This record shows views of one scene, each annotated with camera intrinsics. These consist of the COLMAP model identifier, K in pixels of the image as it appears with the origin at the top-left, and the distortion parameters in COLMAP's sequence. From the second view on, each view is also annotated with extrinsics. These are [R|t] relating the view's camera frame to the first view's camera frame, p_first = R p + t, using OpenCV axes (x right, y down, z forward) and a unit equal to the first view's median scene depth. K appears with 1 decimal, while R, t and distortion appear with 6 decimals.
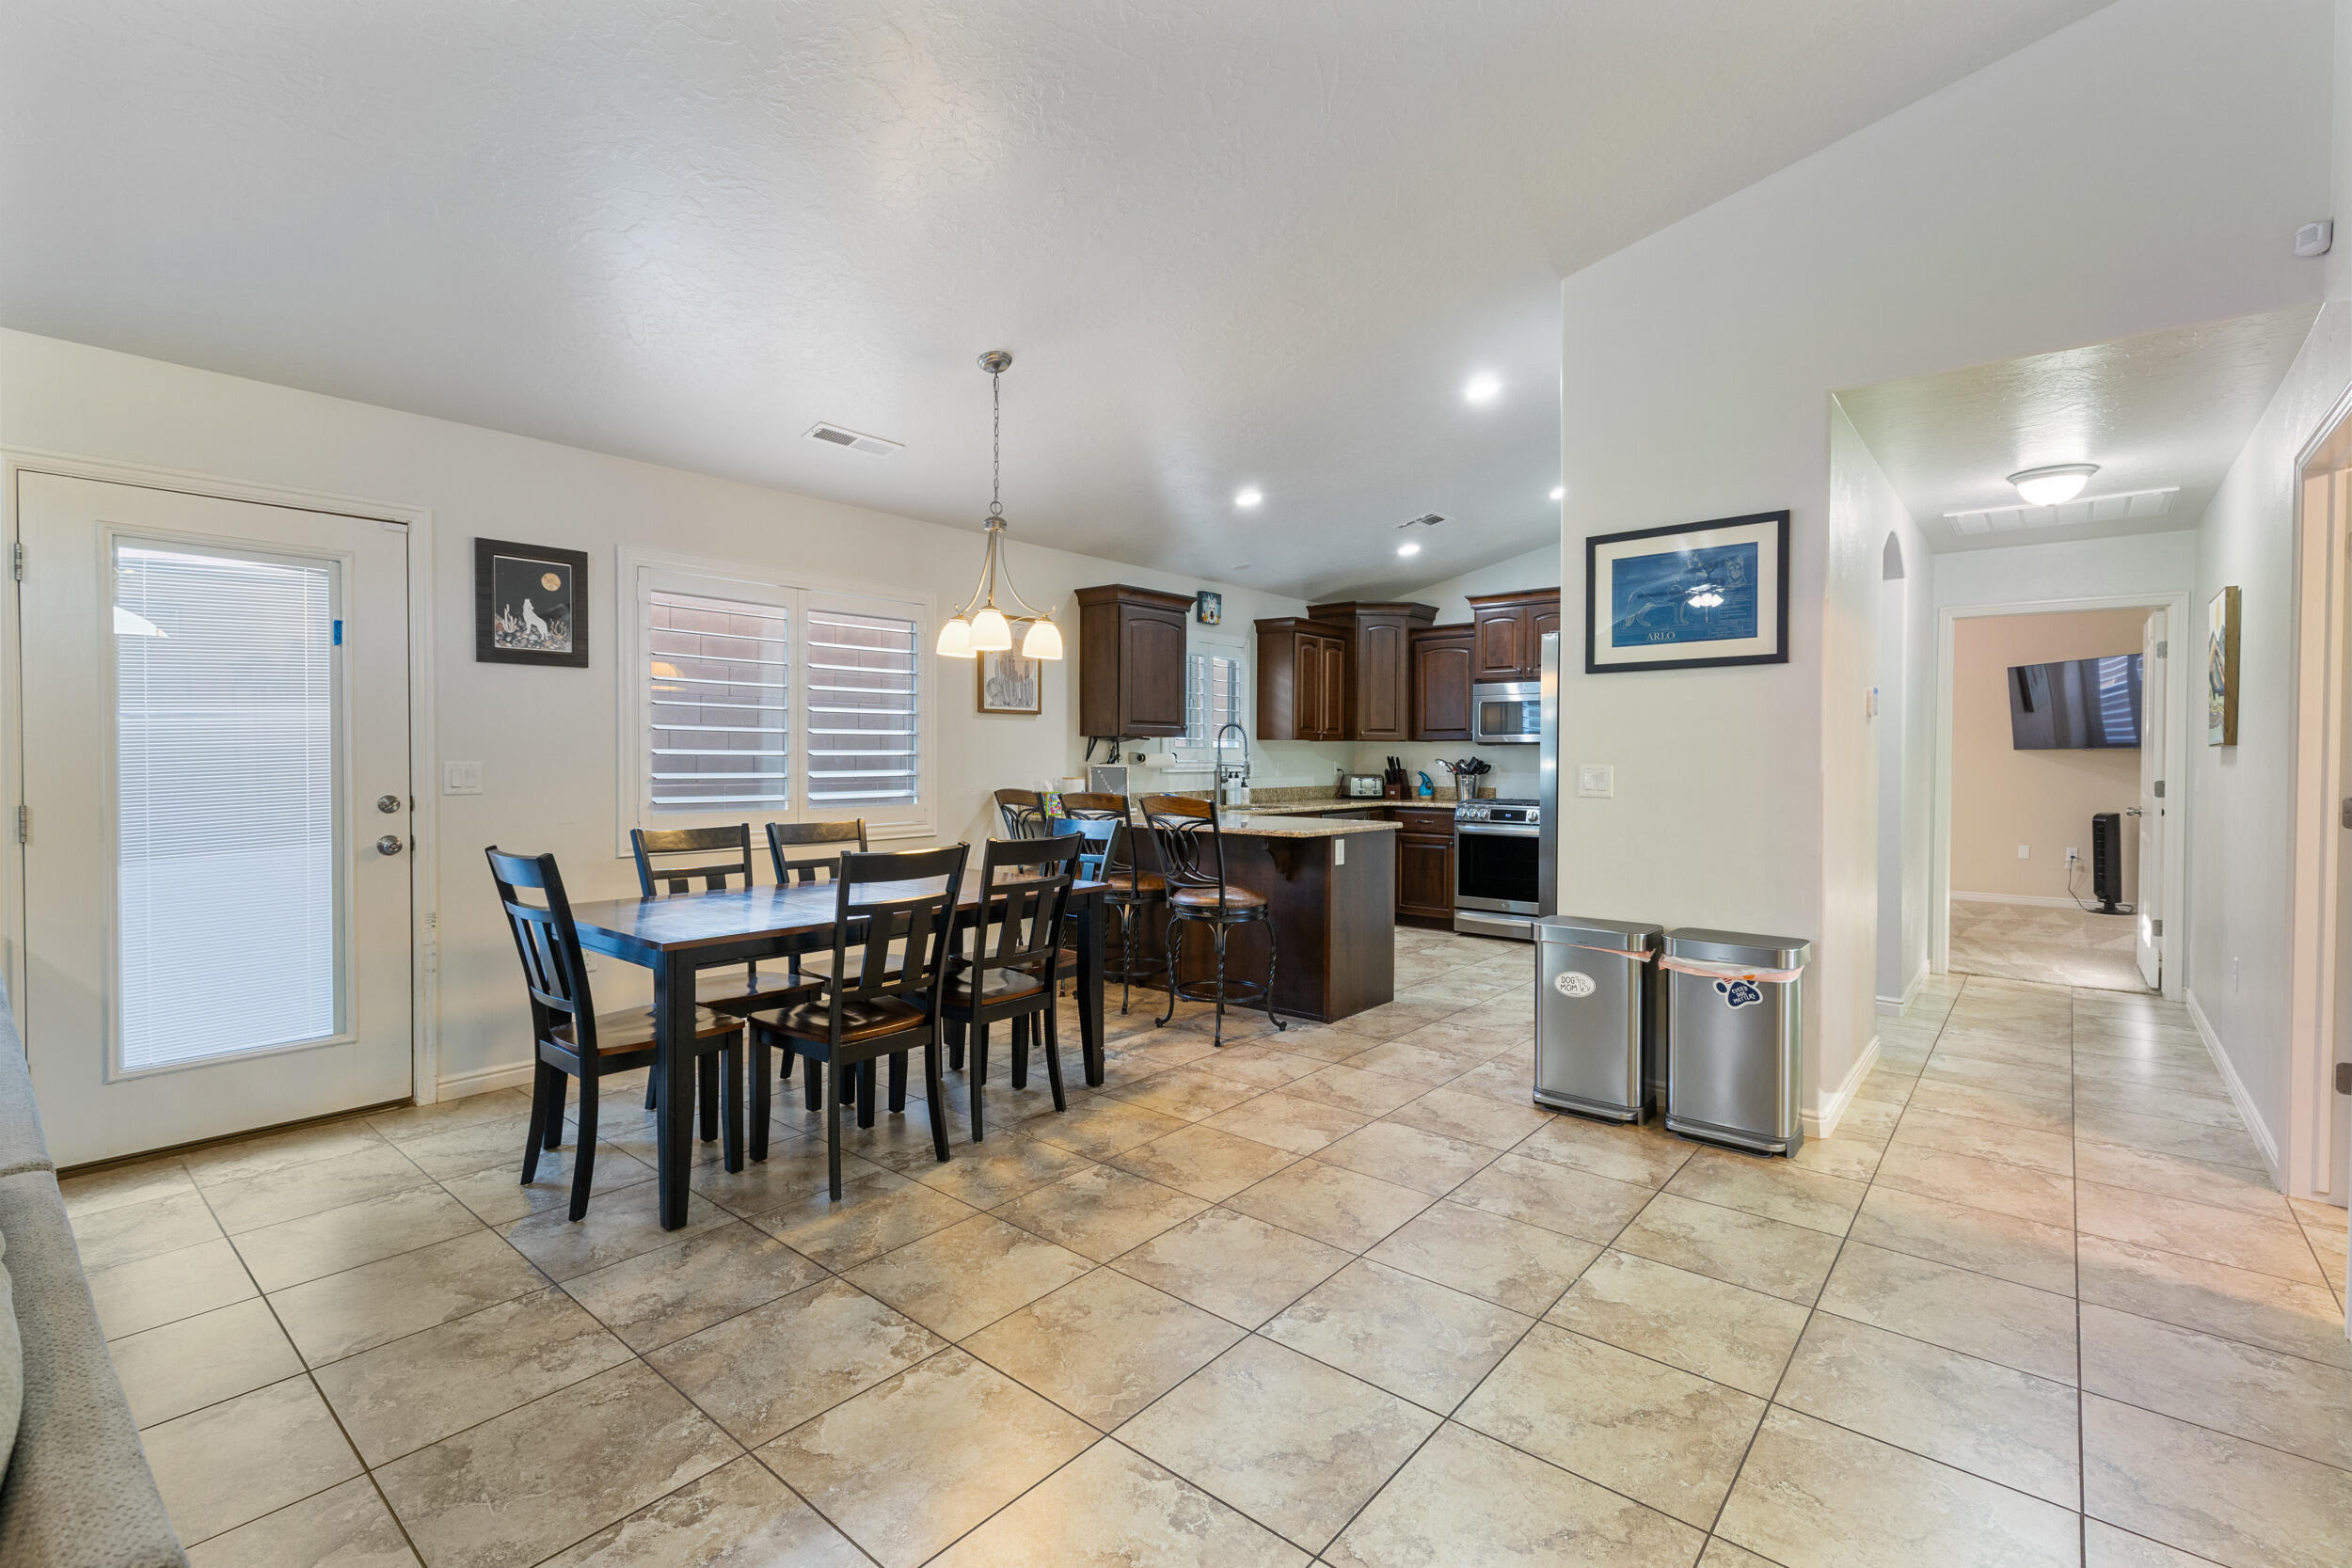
lens RADIAL K [[1045.8, 0, 1171.8], [0, 1045.8, 773.6], [0, 0, 1]] dist [0.003232, -0.000127]
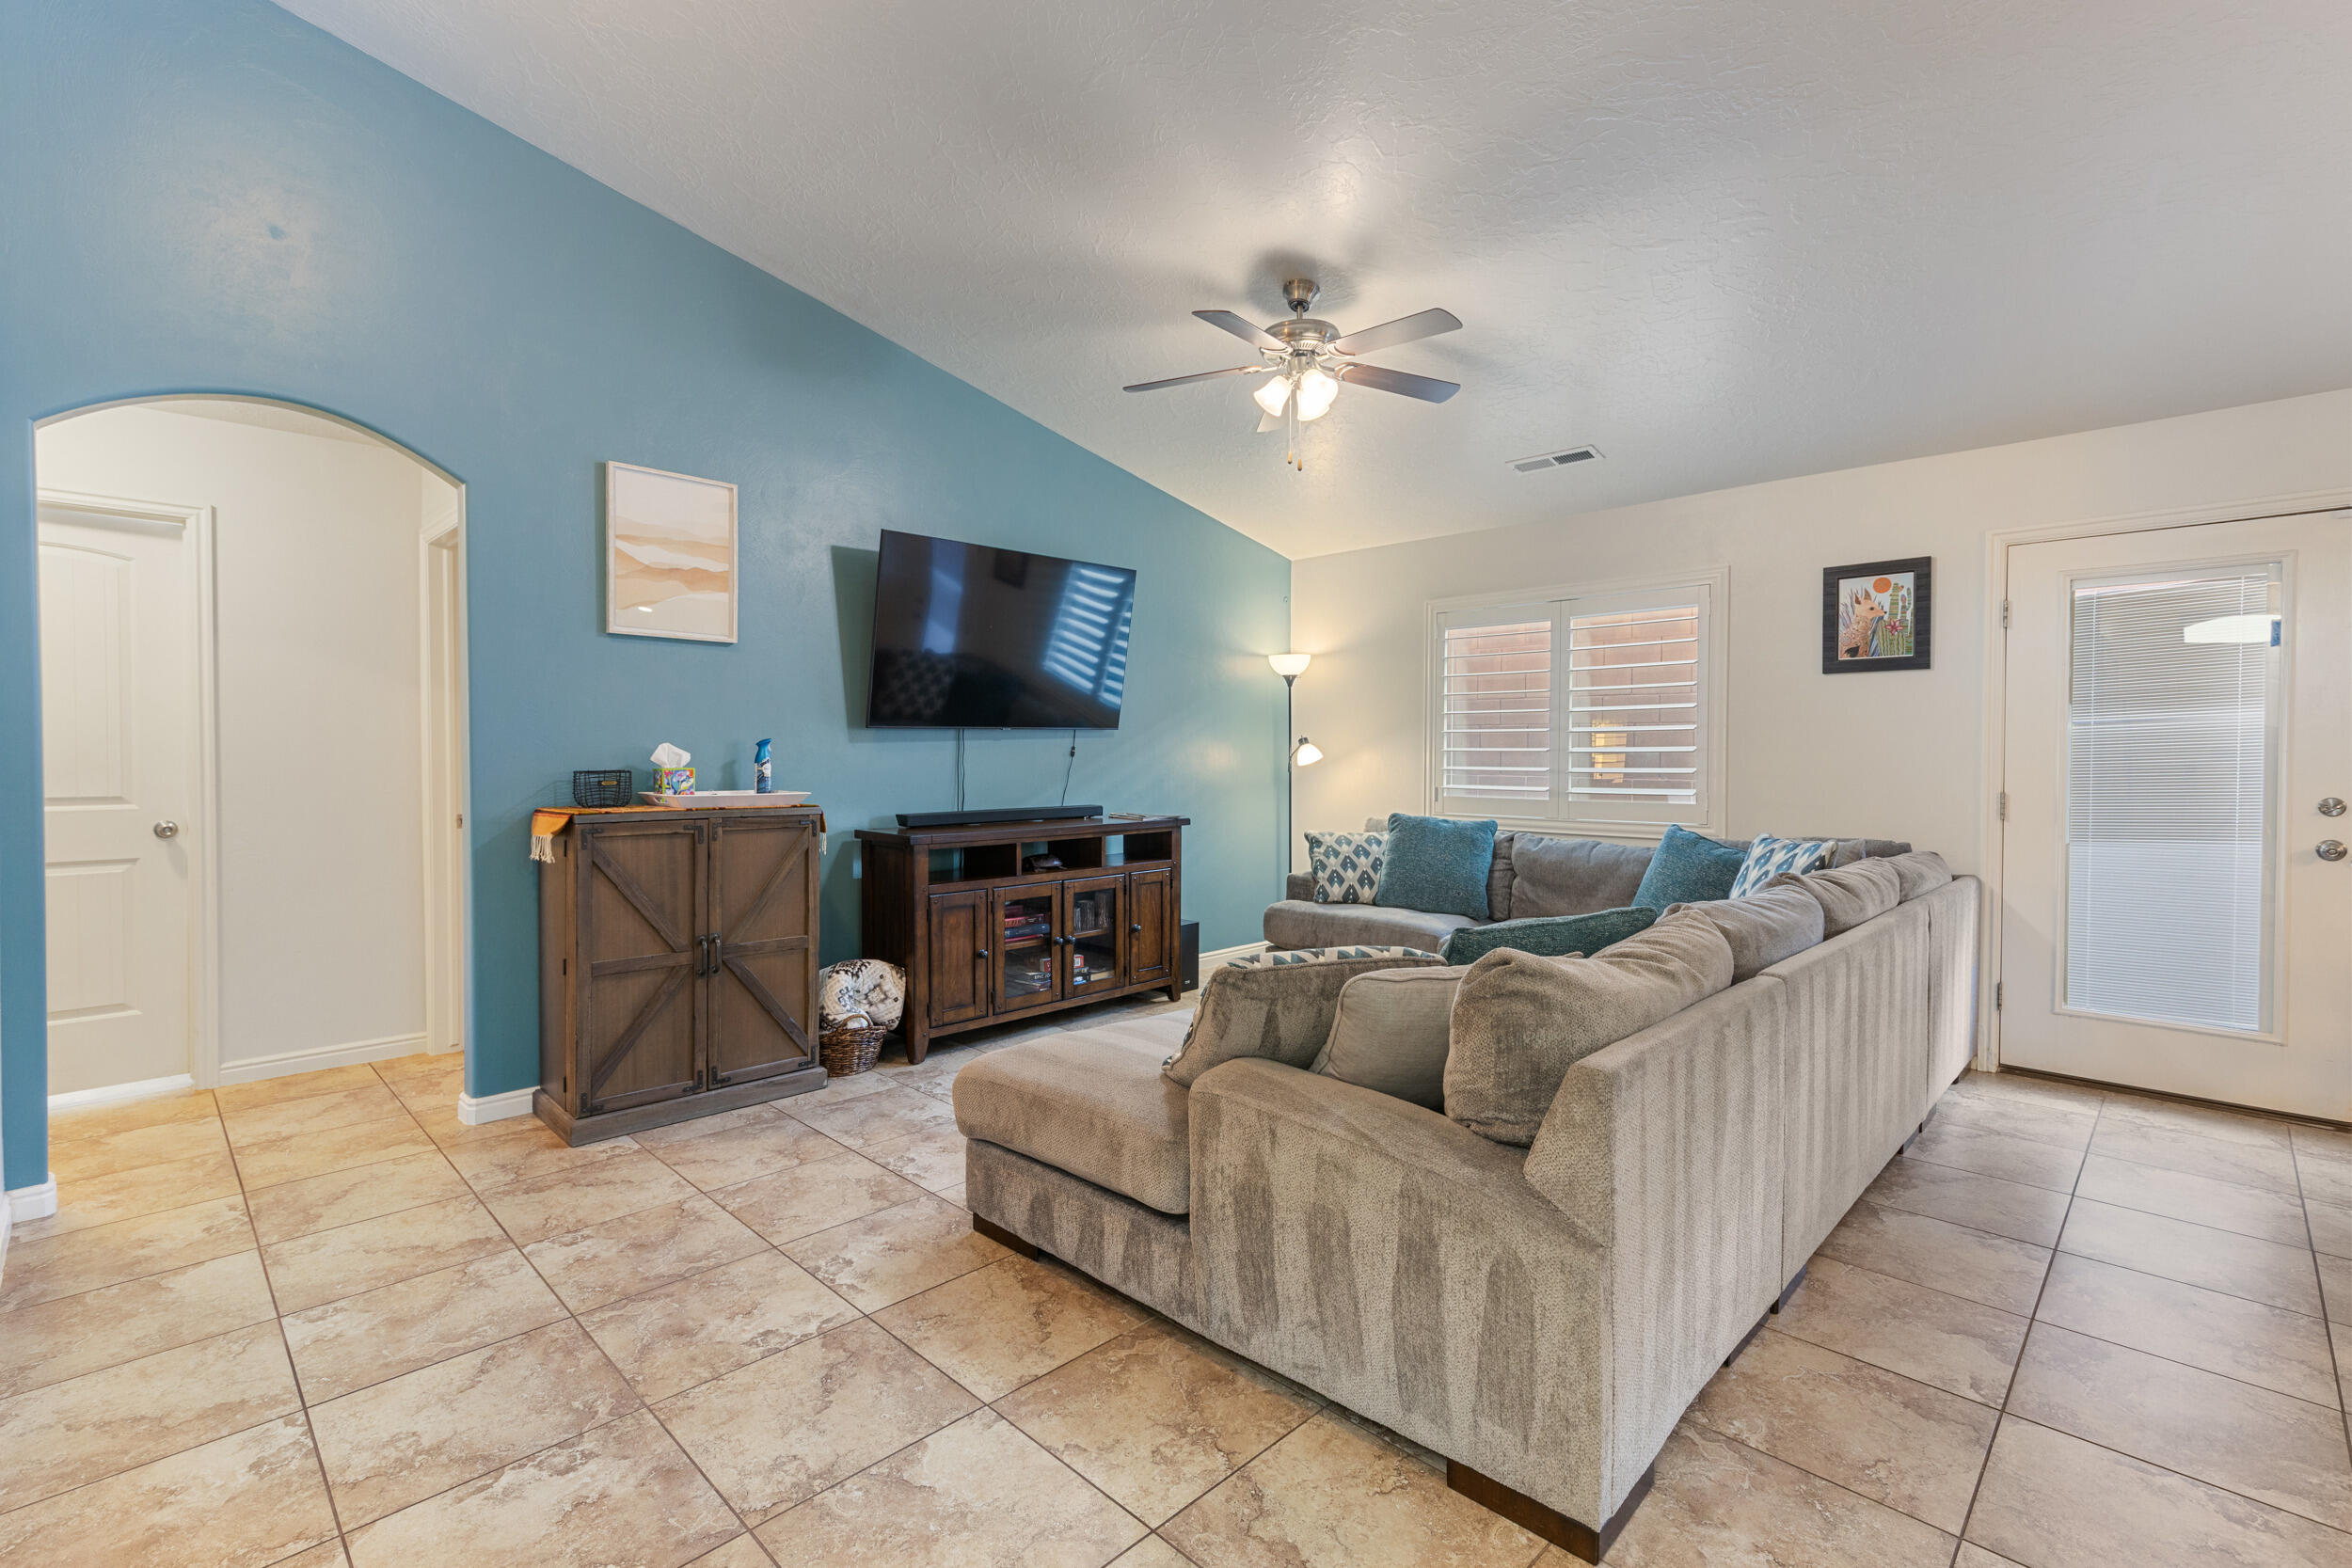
lens RADIAL K [[1045.8, 0, 1174.3], [0, 1045.8, 772.6], [0, 0, 1]] dist [0.003232, -0.000127]
pose [[-0.078989, 0.015060, -0.996762, 0.212154], [-0.019329, 0.999675, 0.016636, 0.001662], [0.996688, 0.020581, -0.078672, 0.020008]]
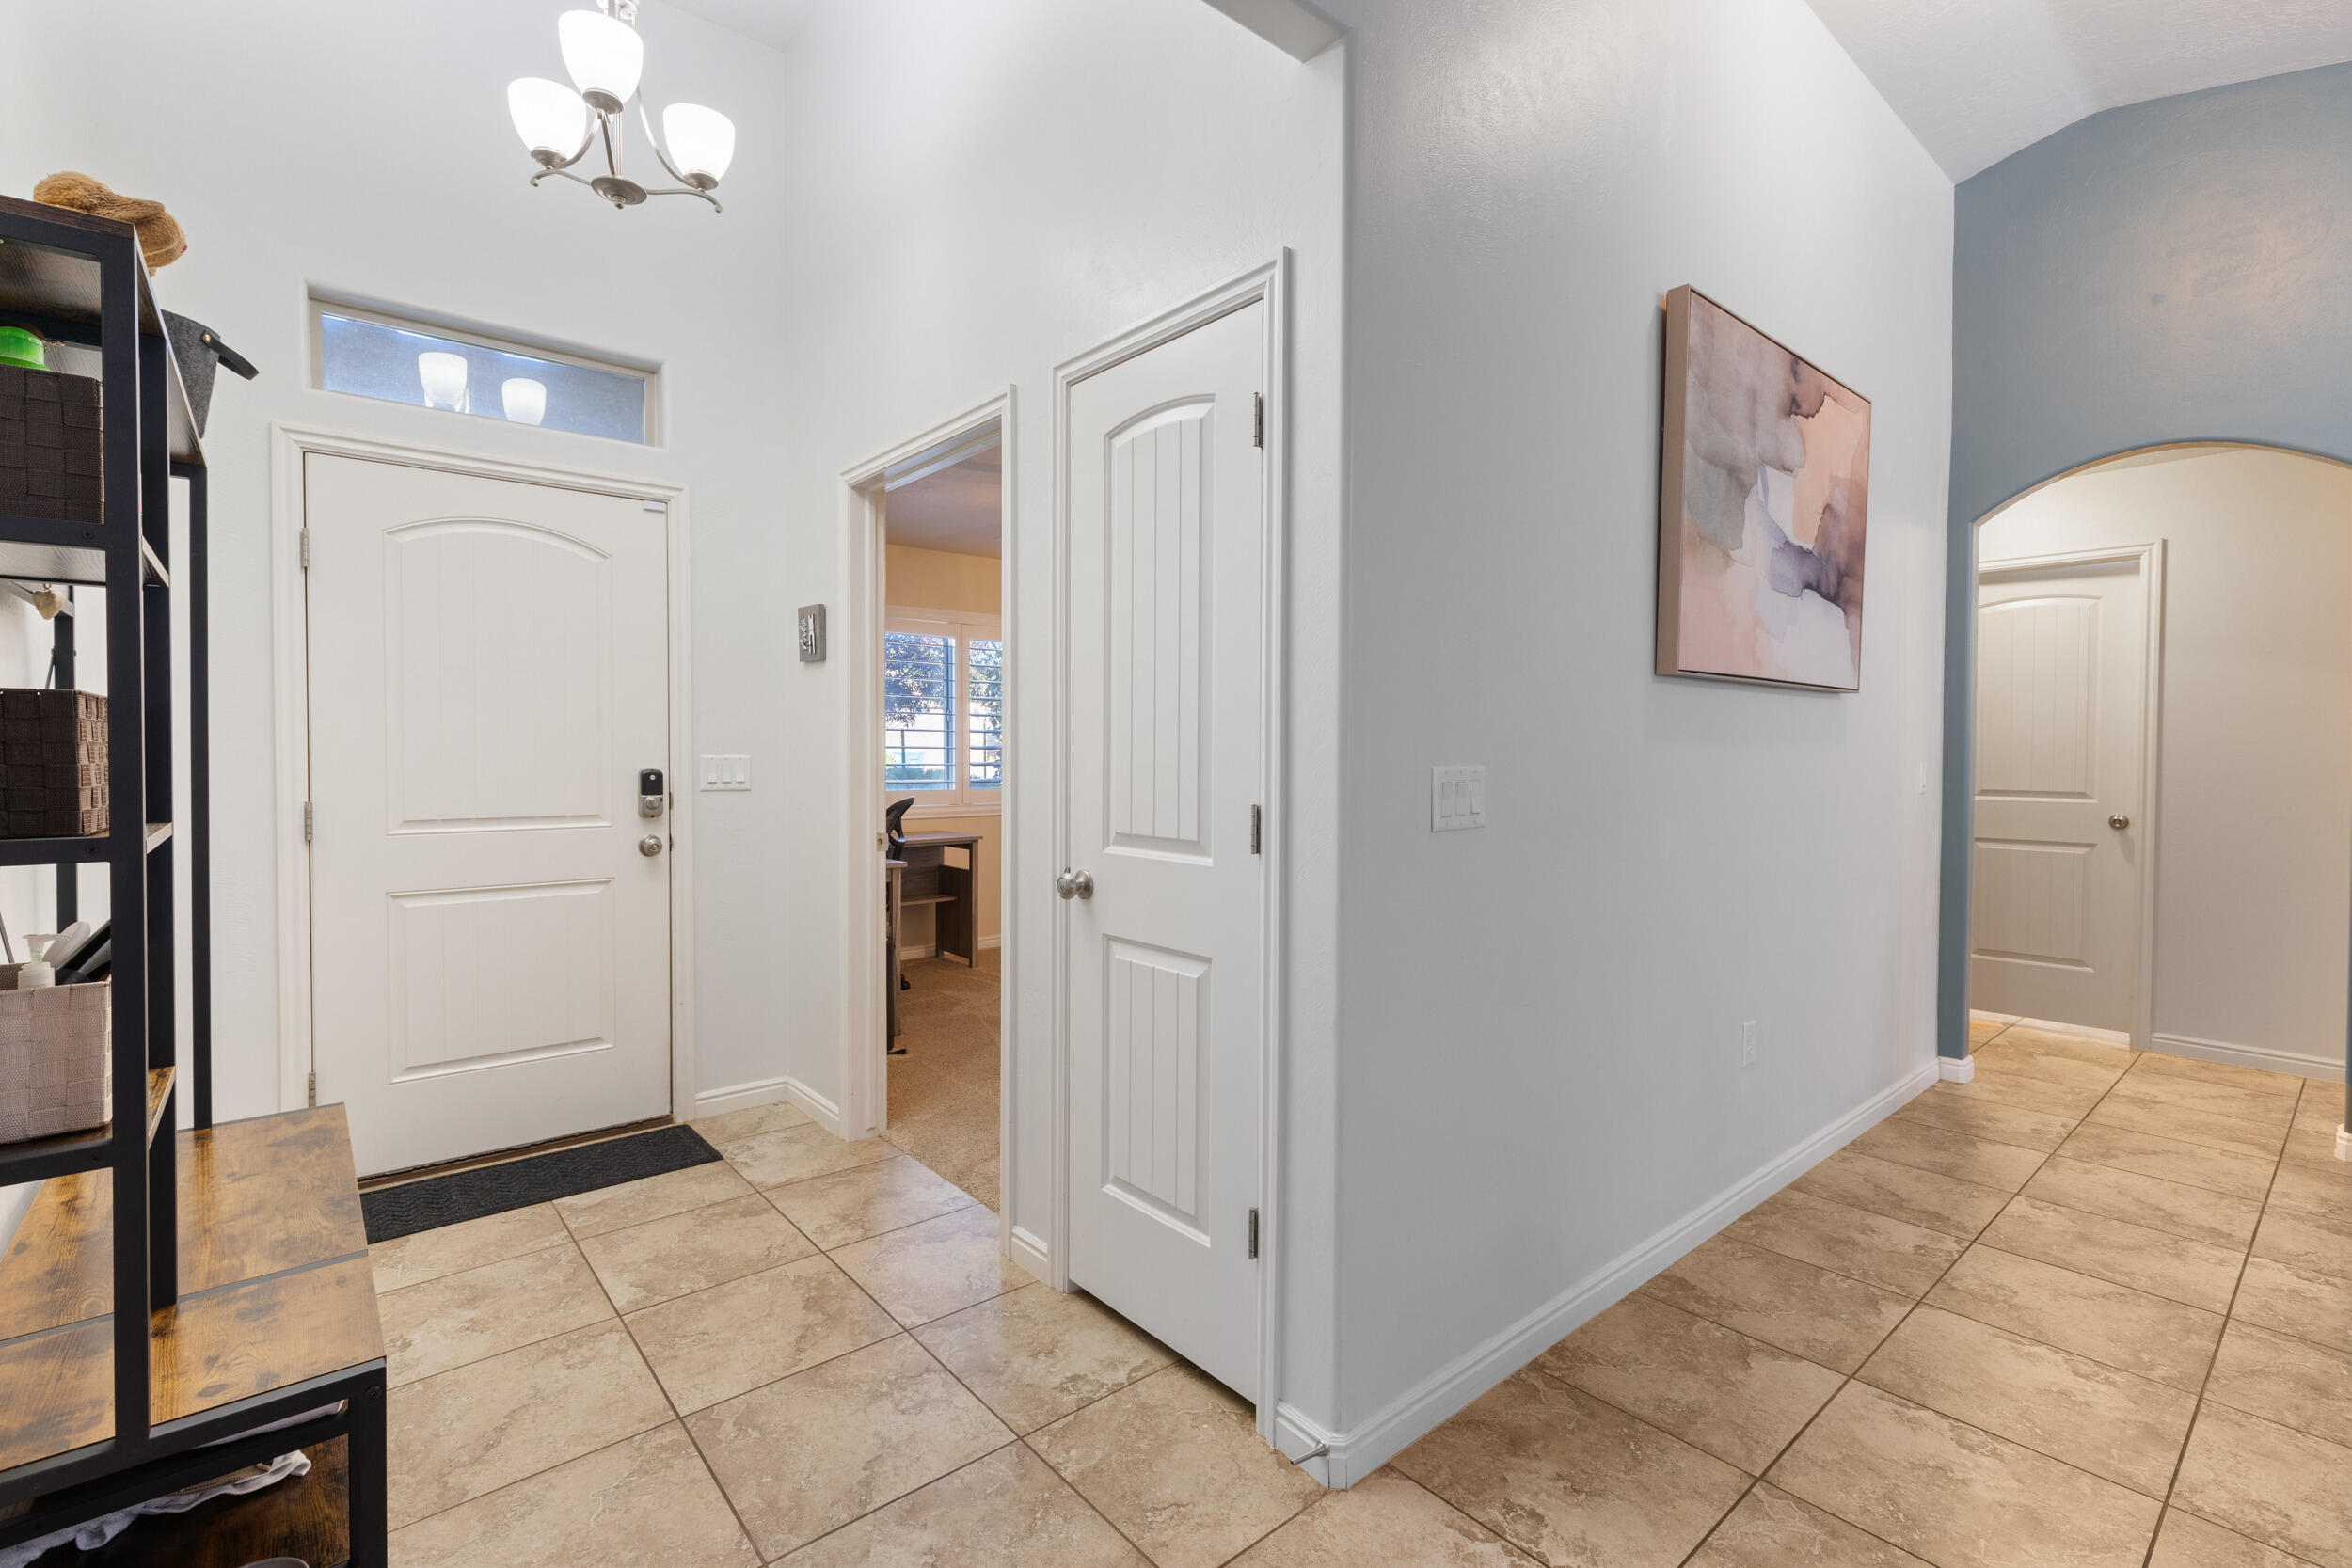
lens RADIAL K [[1045.8, 0, 1175.2], [0, 1045.8, 771.2], [0, 0, 1]] dist [0.003232, -0.000127]
pose [[-0.986468, -0.011454, 0.163551, 0.162812], [-0.005477, 0.999302, 0.036950, -0.002541], [-0.163860, 0.035554, -0.985843, 0.255031]]
